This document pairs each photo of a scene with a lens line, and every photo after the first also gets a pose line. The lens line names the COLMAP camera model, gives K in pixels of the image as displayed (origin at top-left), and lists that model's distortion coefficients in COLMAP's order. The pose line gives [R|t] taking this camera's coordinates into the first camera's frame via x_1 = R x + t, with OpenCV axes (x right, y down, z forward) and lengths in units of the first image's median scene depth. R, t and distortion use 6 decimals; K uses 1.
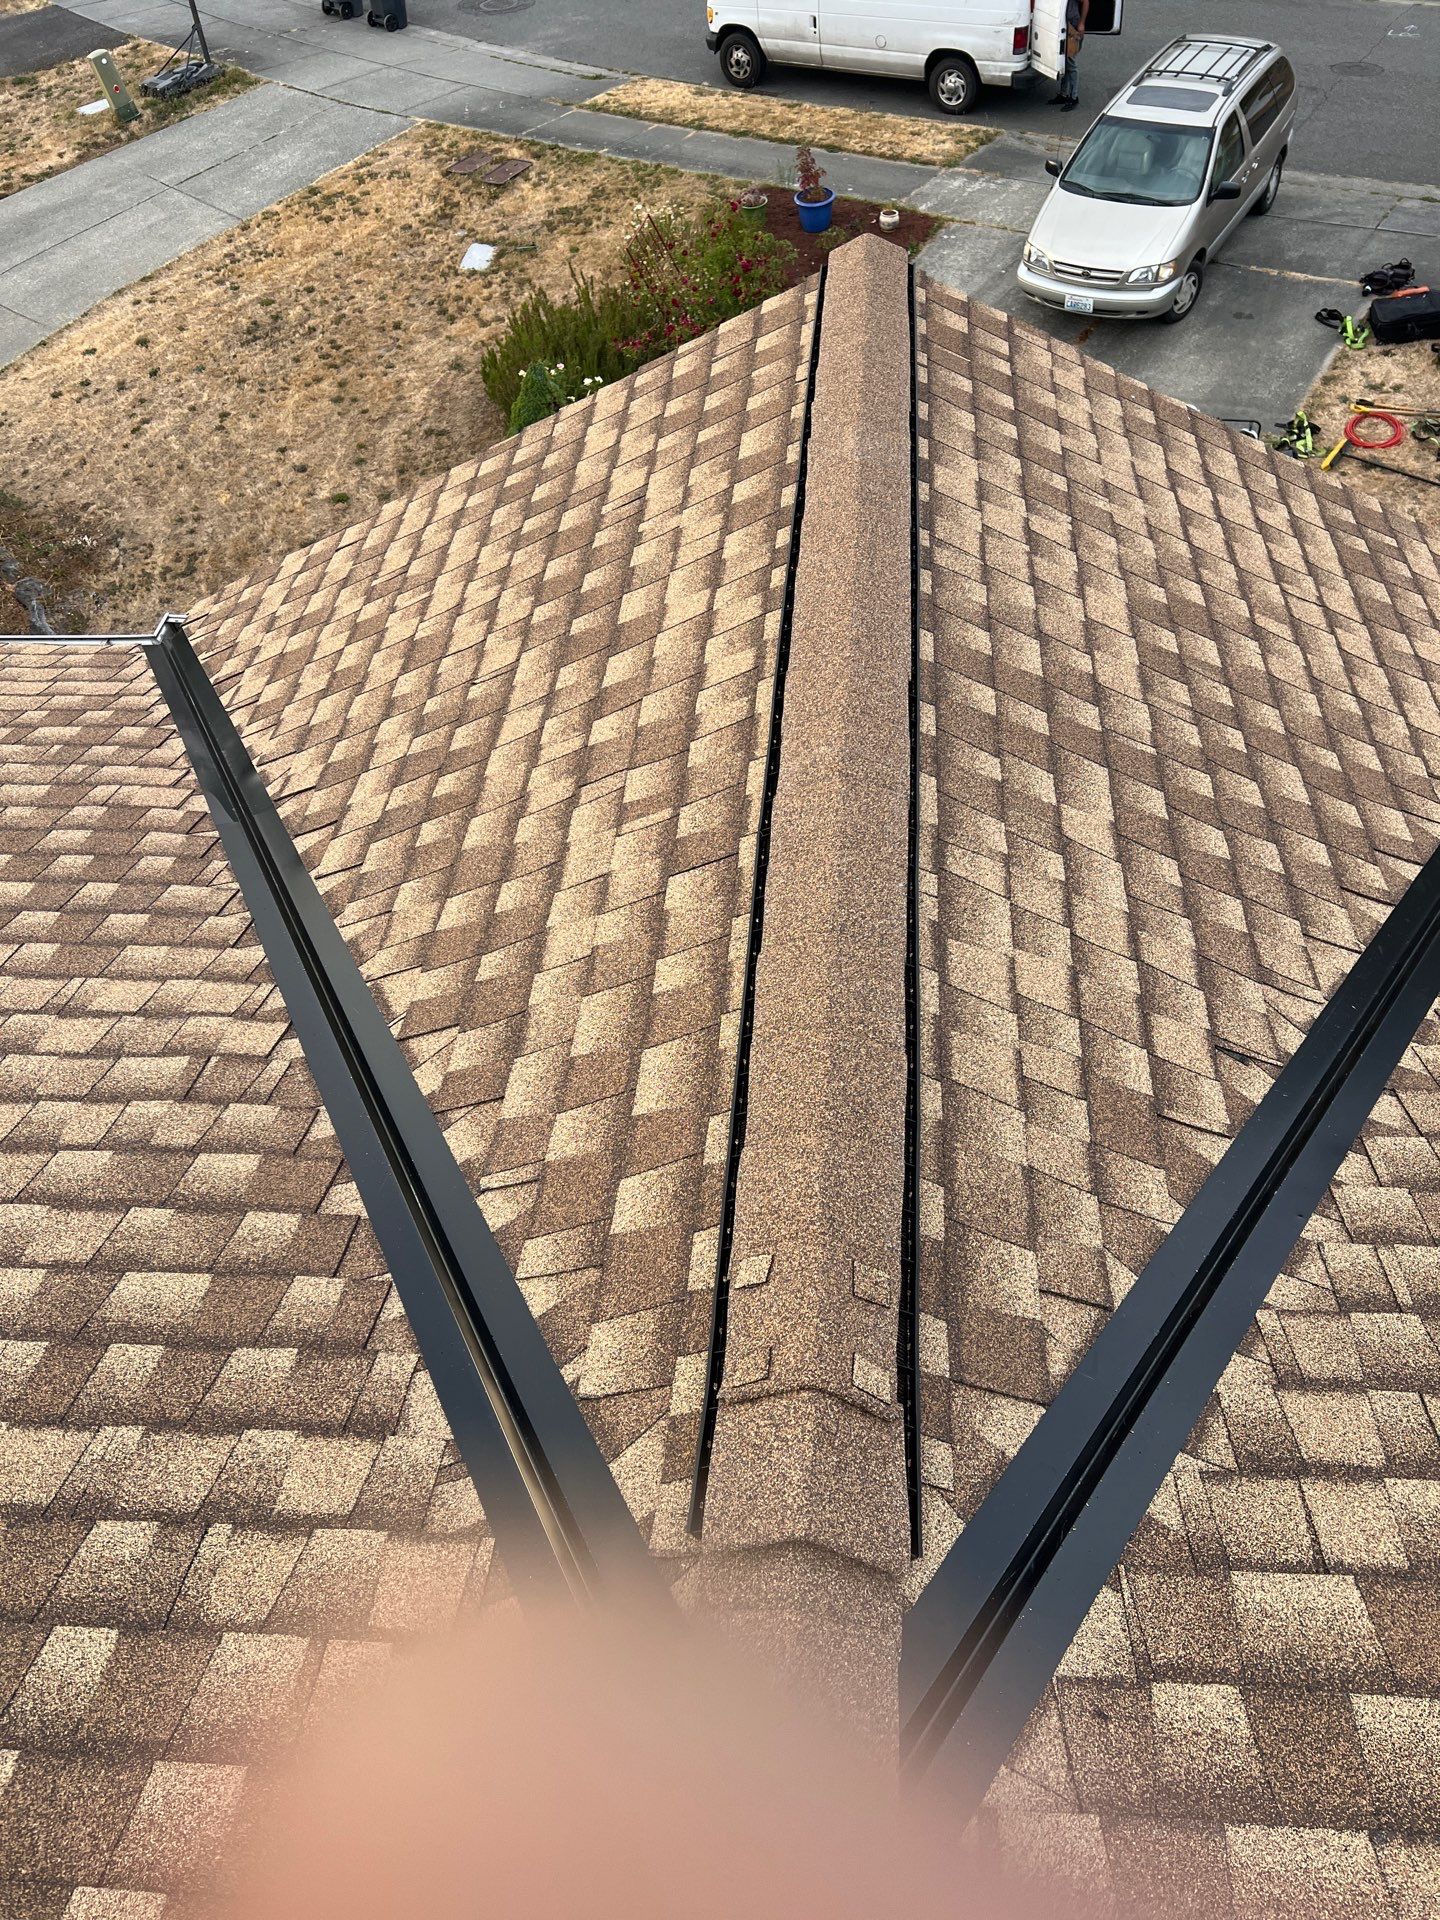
lens RADIAL K [[1438.1, 0, 717.1], [0, 1438.1, 945.0], [0, 0, 1]] dist [0.057999, -0.065136]
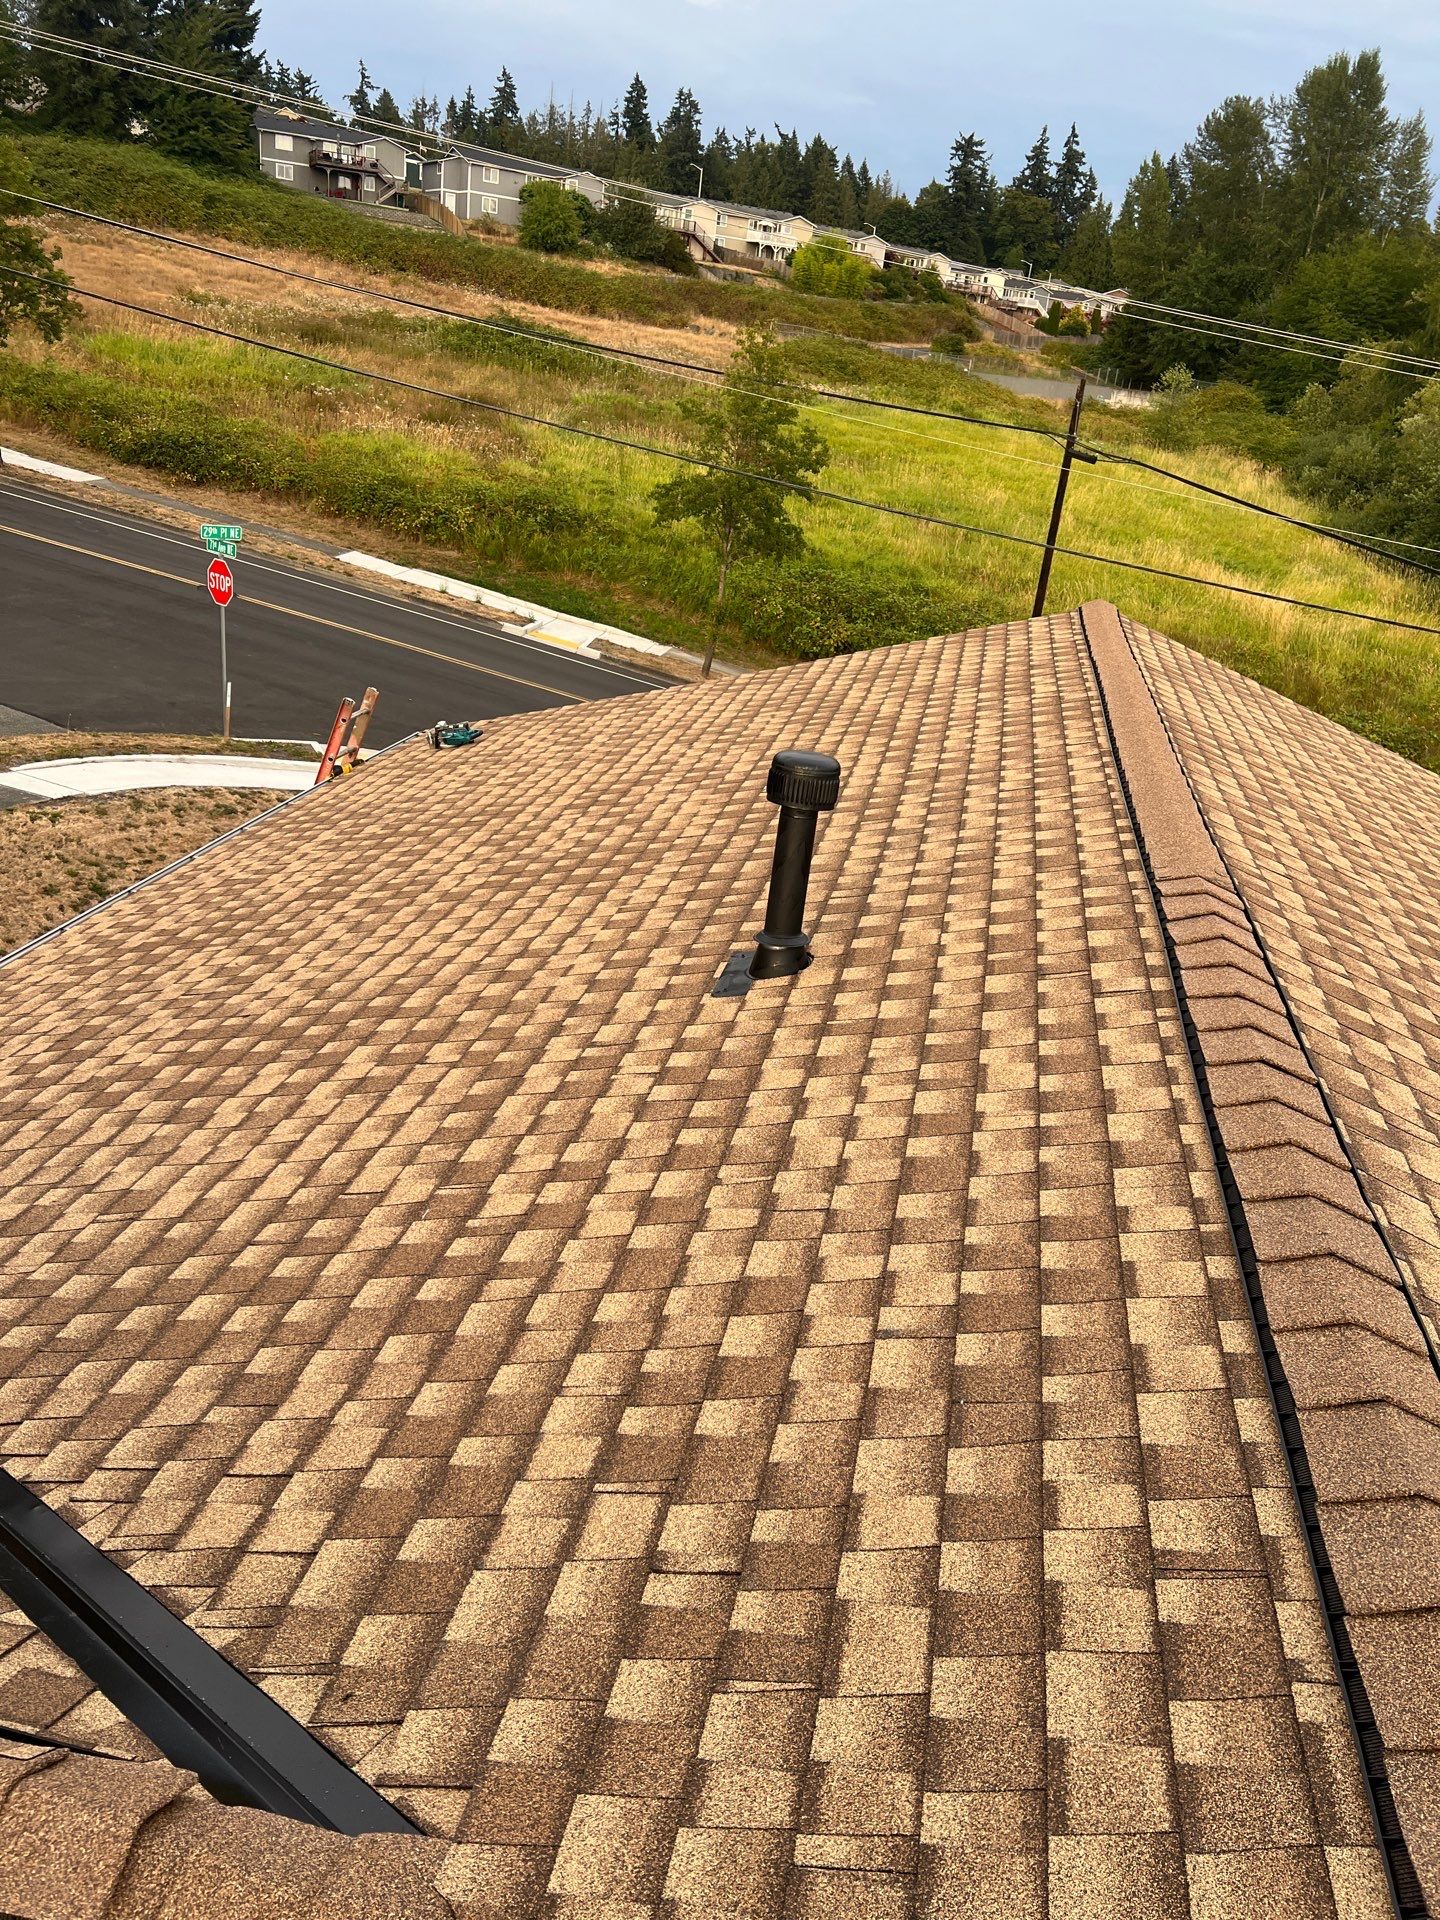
lens RADIAL K [[1438.1, 0, 713.9], [0, 1438.1, 953.7], [0, 0, 1]] dist [0.057999, -0.065136]
pose [[0.118165, -0.313155, 0.942322, -0.421006], [0.641318, 0.748579, 0.168349, 0.001684], [-0.758122, 0.584435, 0.289287, -0.028963]]
